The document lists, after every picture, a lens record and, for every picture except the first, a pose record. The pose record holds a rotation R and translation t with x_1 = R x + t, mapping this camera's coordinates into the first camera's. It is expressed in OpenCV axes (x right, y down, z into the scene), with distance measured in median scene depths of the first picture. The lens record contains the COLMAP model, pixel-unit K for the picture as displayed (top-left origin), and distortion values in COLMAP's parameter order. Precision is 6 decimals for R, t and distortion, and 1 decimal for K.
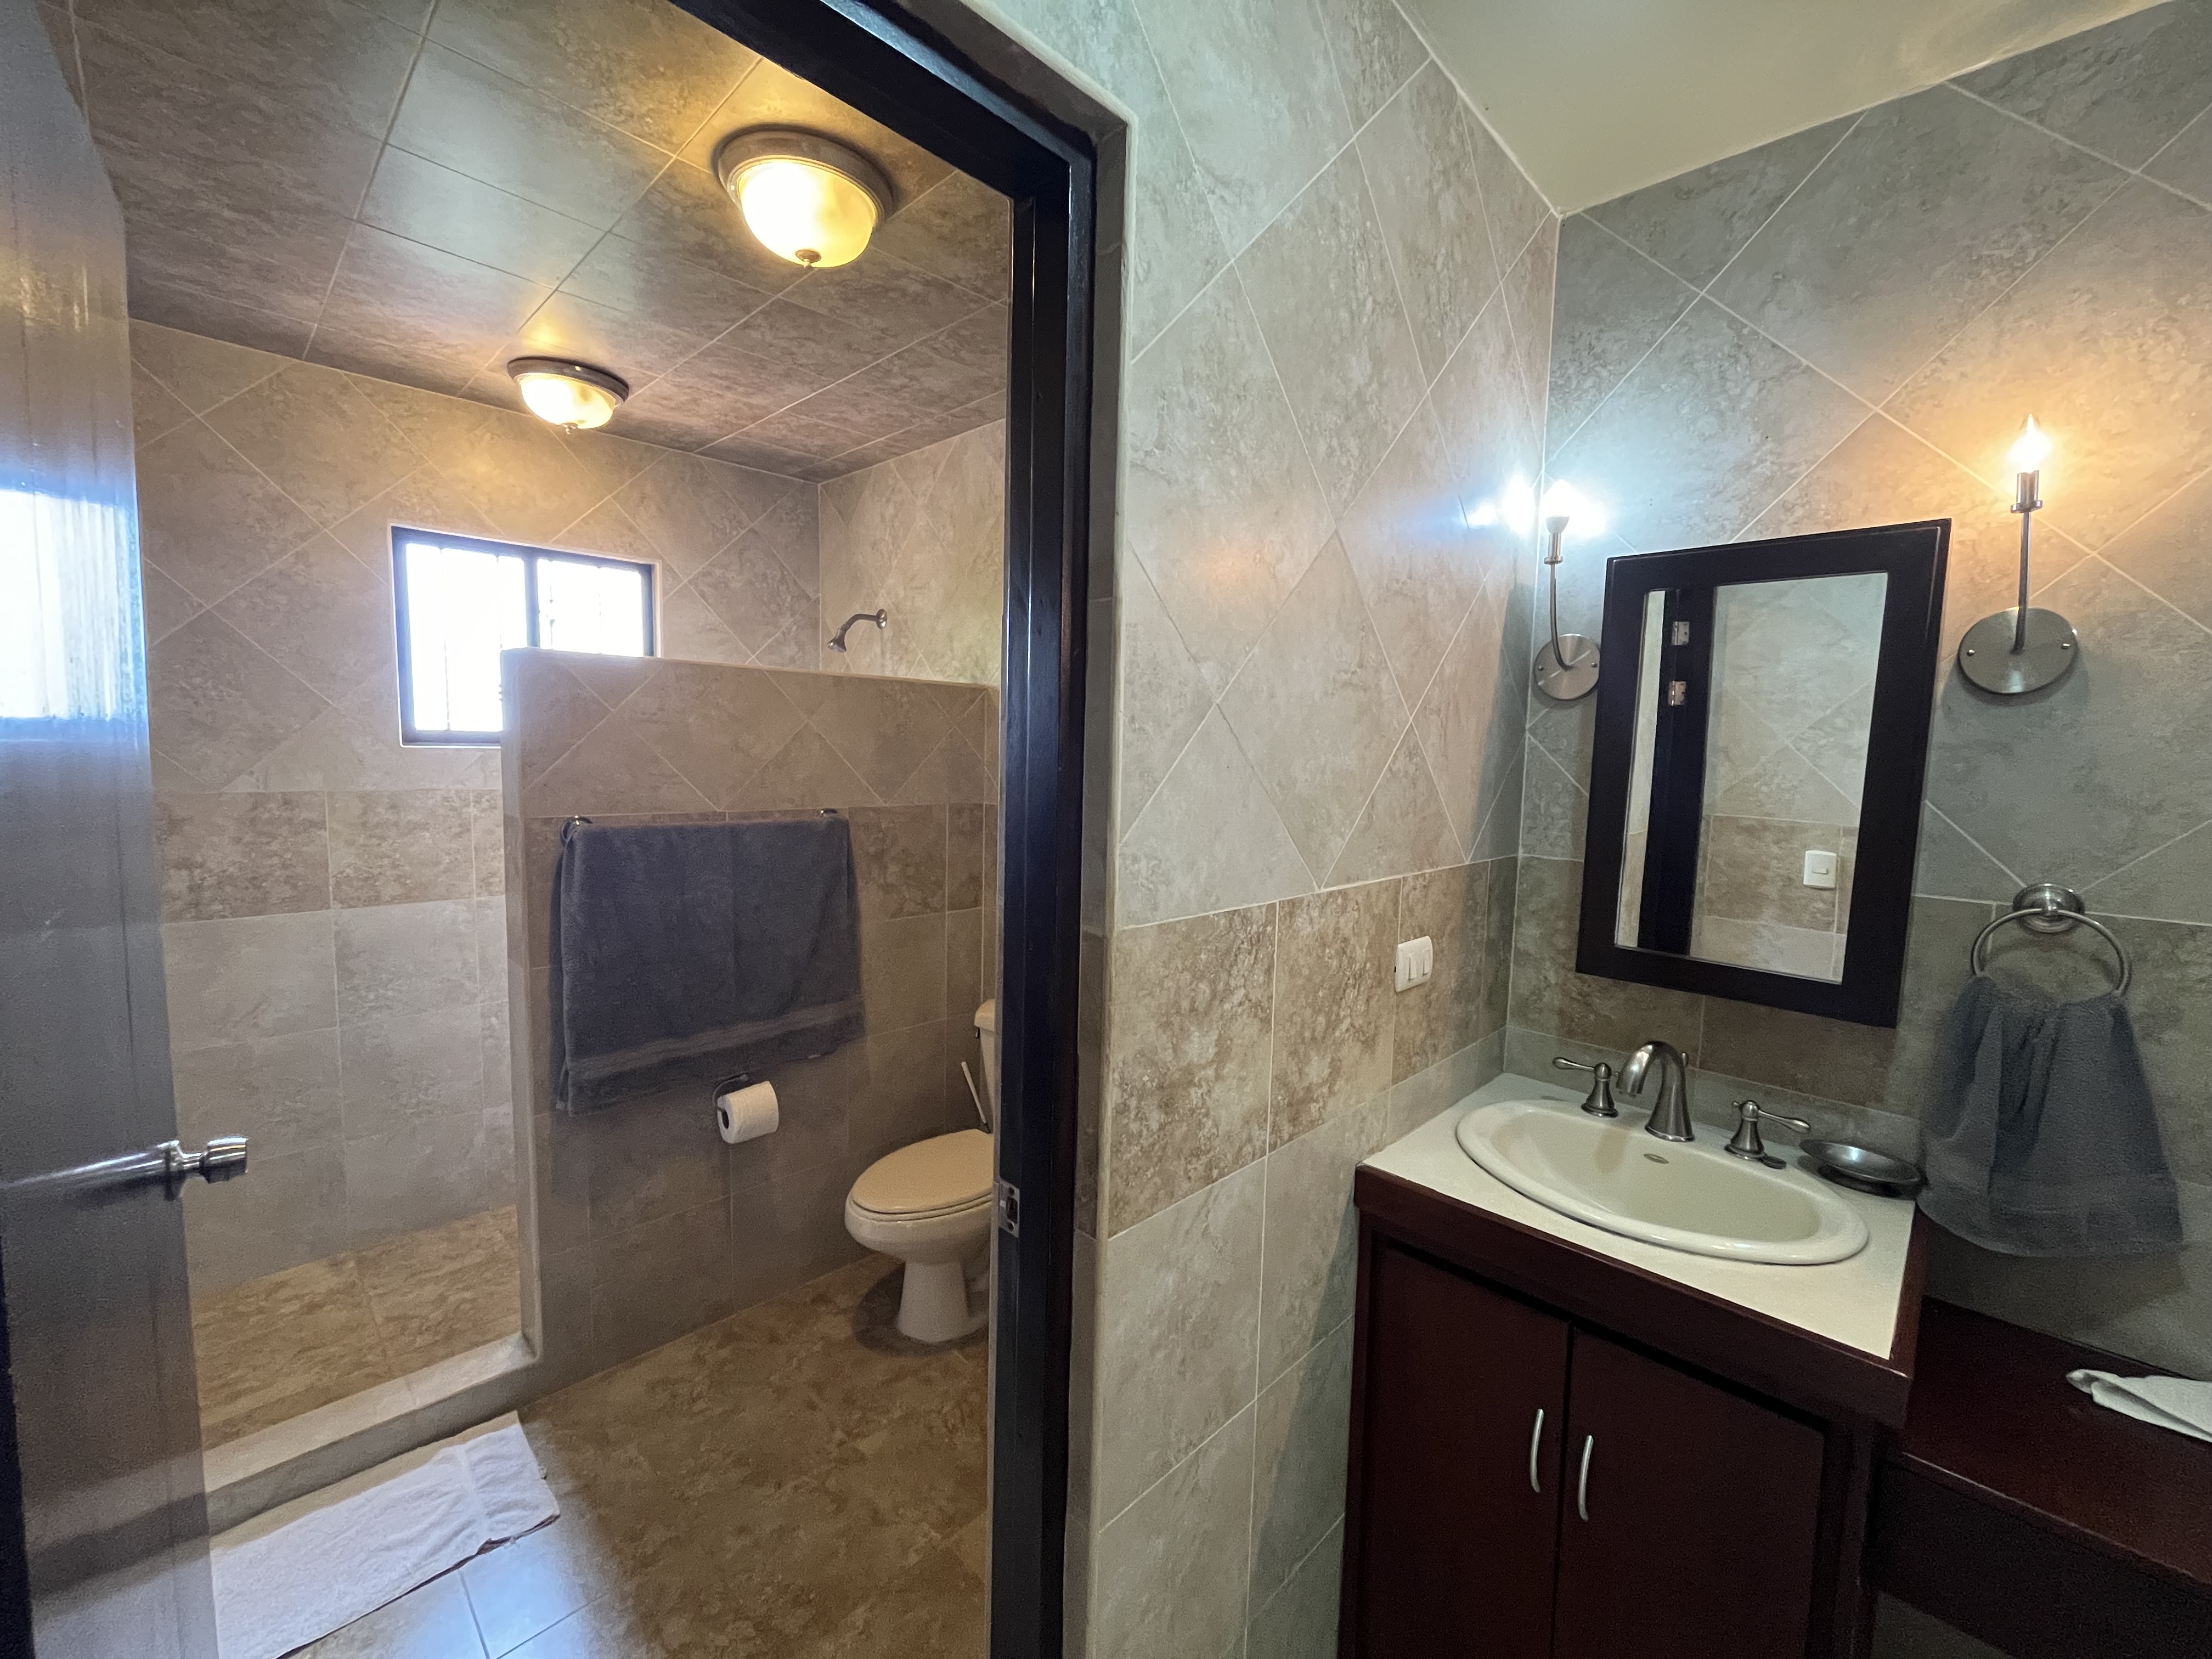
lens RADIAL K [[894.1, 0, 1106.0], [0, 894.1, 829.5], [0, 0, 1]] dist [-0.011352, 0.003210]
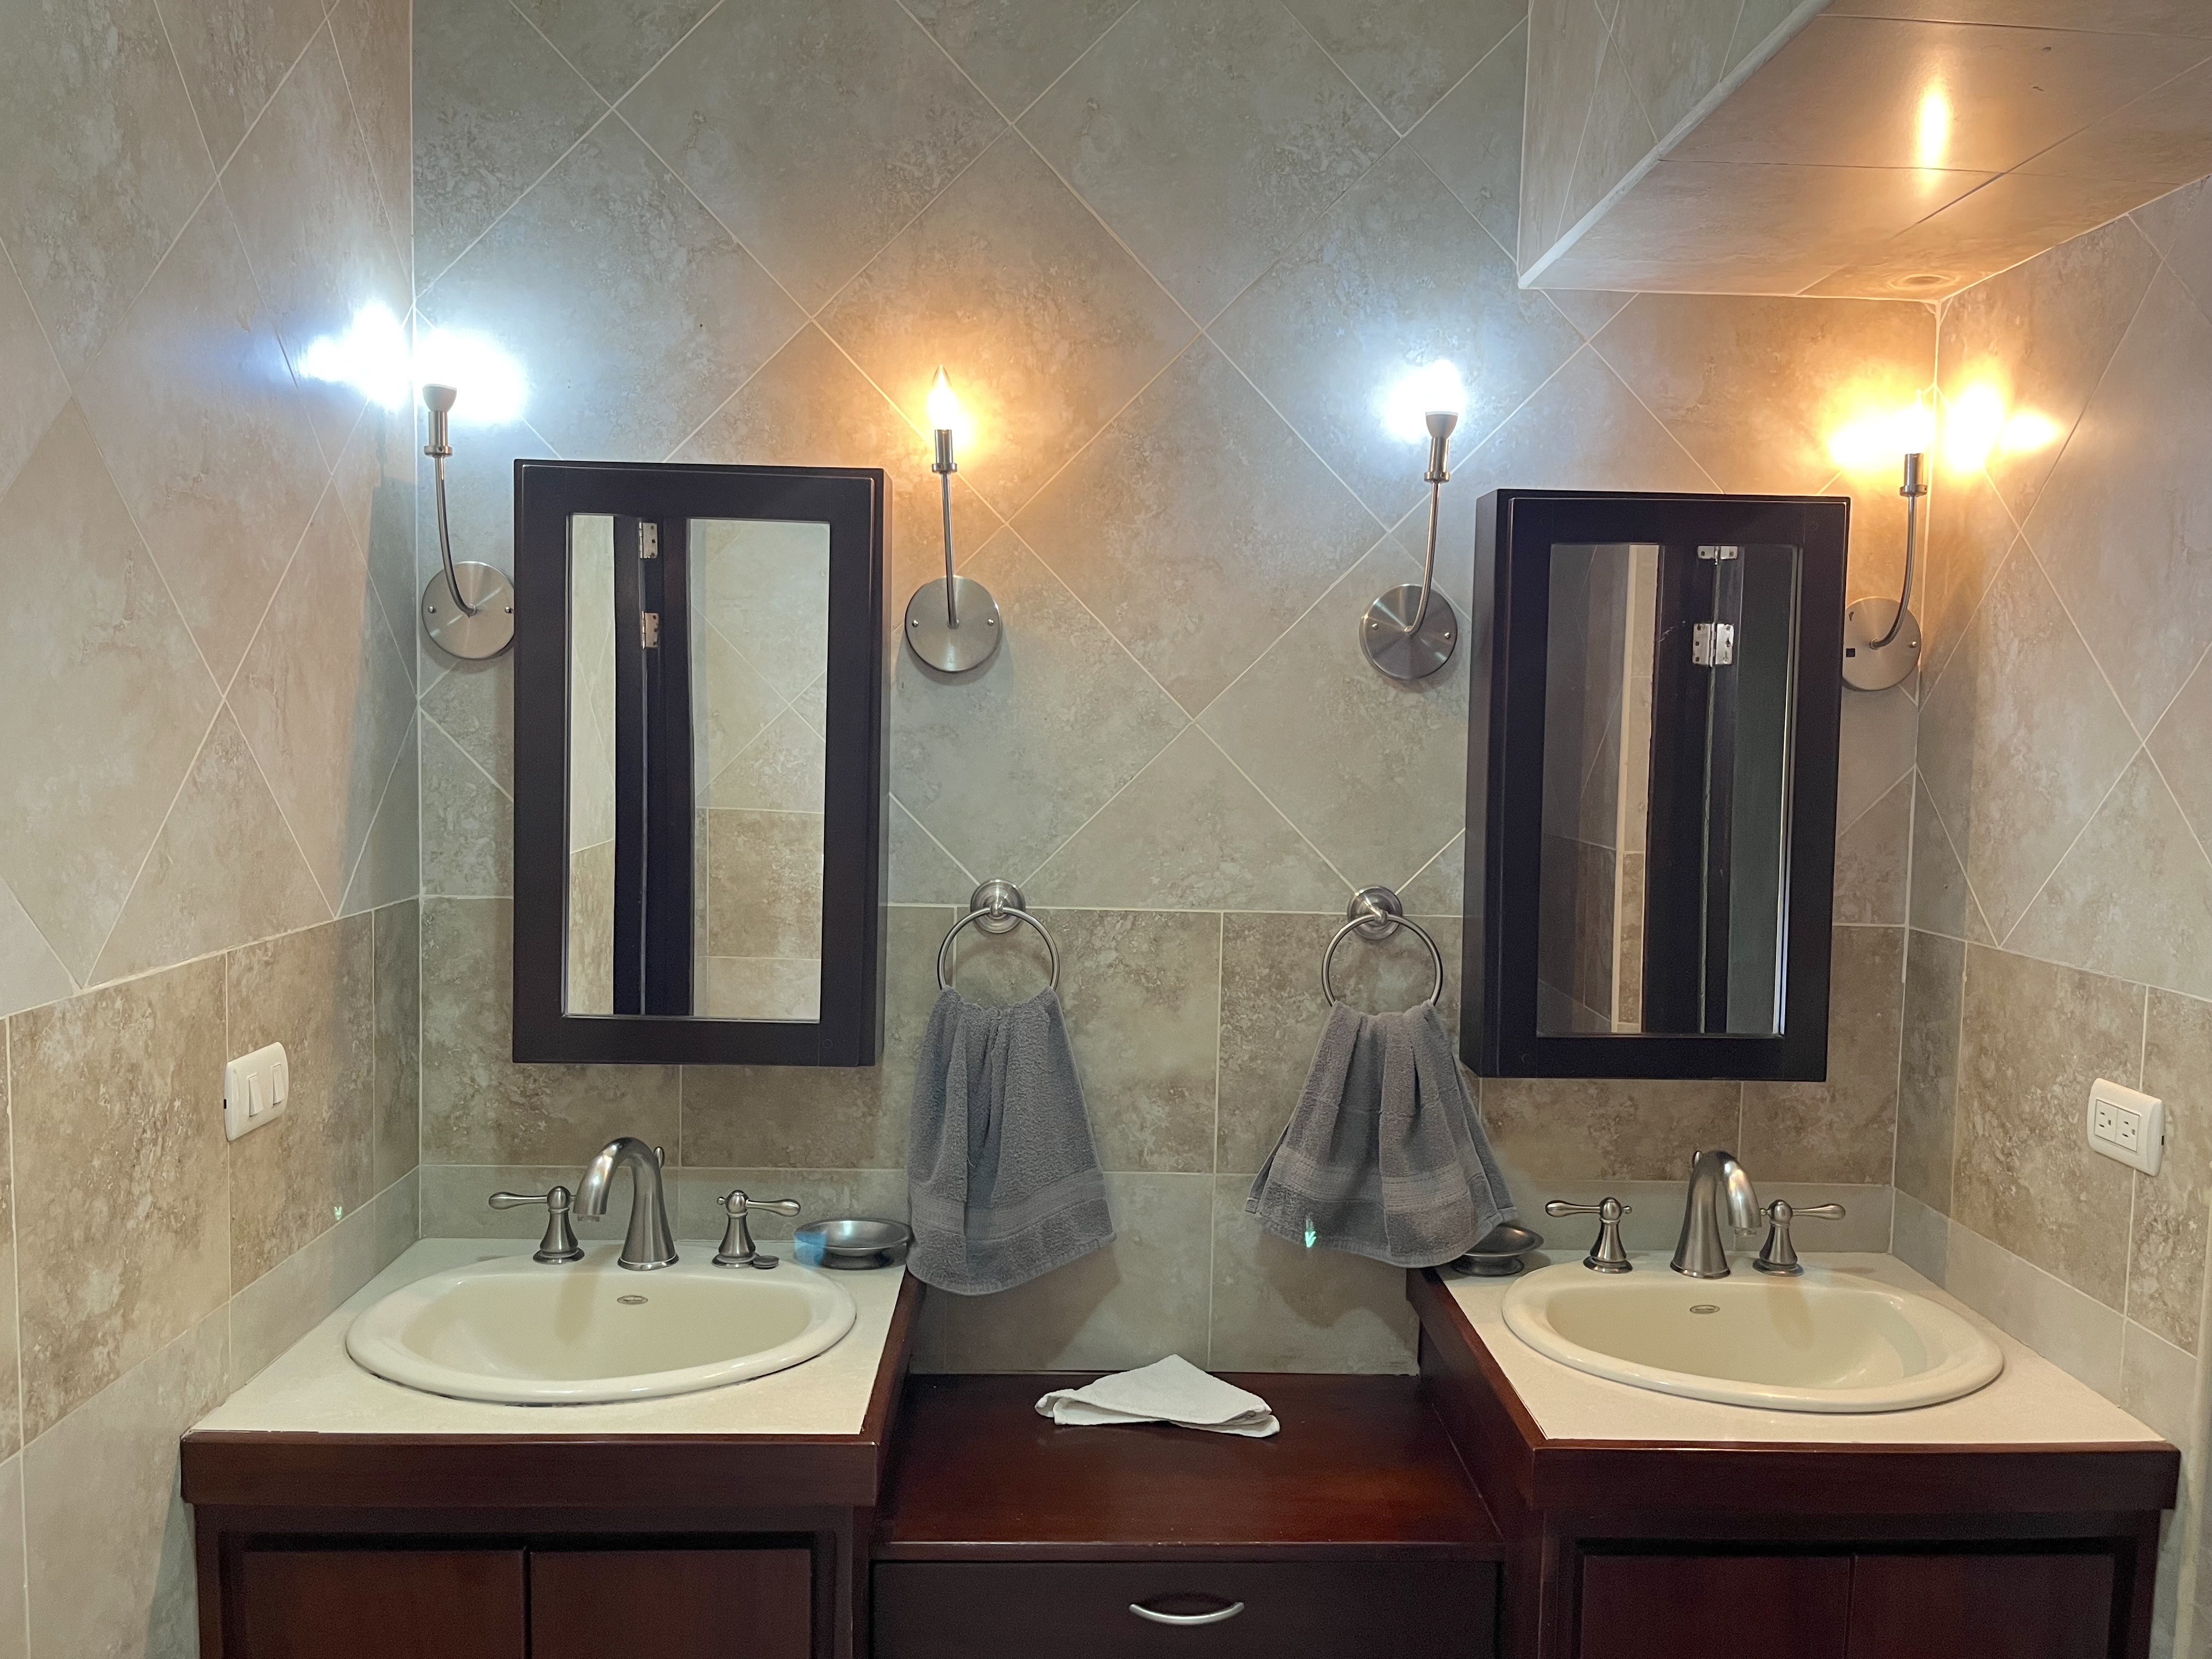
lens RADIAL K [[1668.1, 0, 1121.1], [0, 1668.1, 820.7], [0, 0, 1]] dist [0.067944, -0.102209]
pose [[0.683403, -0.054624, 0.727995, -0.090550], [0.062604, 0.997908, 0.016108, -0.017890], [-0.727352, 0.034567, 0.685393, -0.254676]]
